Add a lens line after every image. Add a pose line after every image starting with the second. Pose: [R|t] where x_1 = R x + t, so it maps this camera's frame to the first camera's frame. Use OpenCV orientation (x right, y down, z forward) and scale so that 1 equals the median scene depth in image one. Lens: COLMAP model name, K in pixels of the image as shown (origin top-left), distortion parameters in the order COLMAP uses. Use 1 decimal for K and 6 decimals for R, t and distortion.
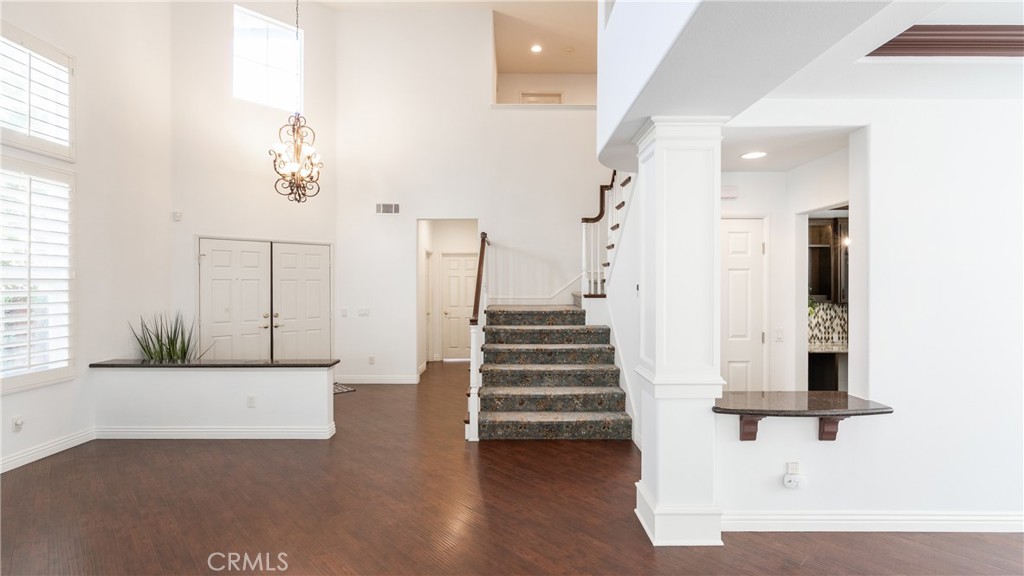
lens RADIAL K [[471.6, 0, 512.0], [0, 471.6, 288.0], [0, 0, 1]] dist [-0.002115, 0.000080]
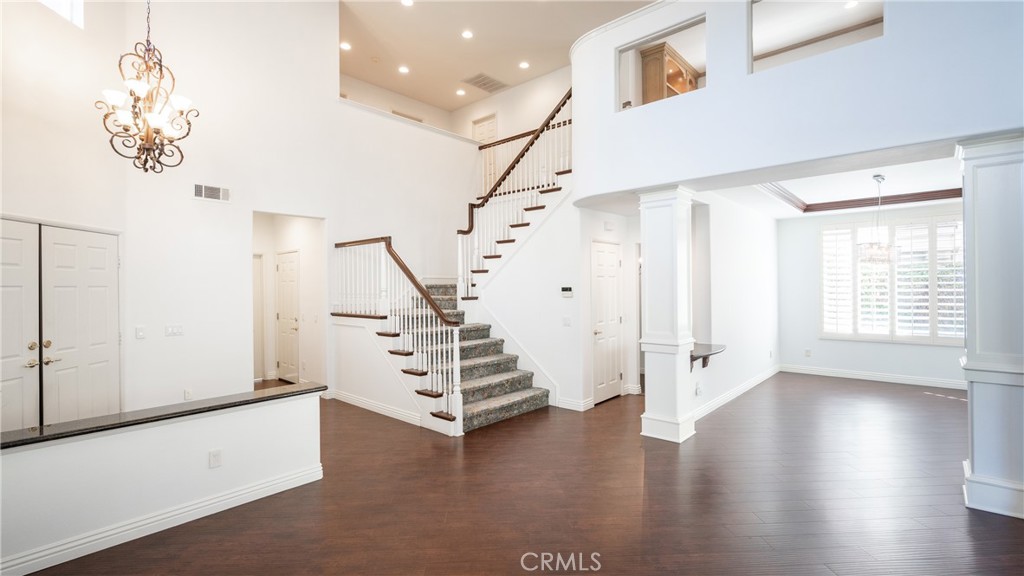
lens RADIAL K [[465.8, 0, 512.0], [0, 465.8, 288.0], [0, 0, 1]] dist [-0.001287, 0.000132]
pose [[0.661758, -0.008071, 0.749674, -0.620968], [0.019446, 0.999790, -0.006401, 0.000736], [-0.749465, 0.018814, 0.661777, 0.167117]]
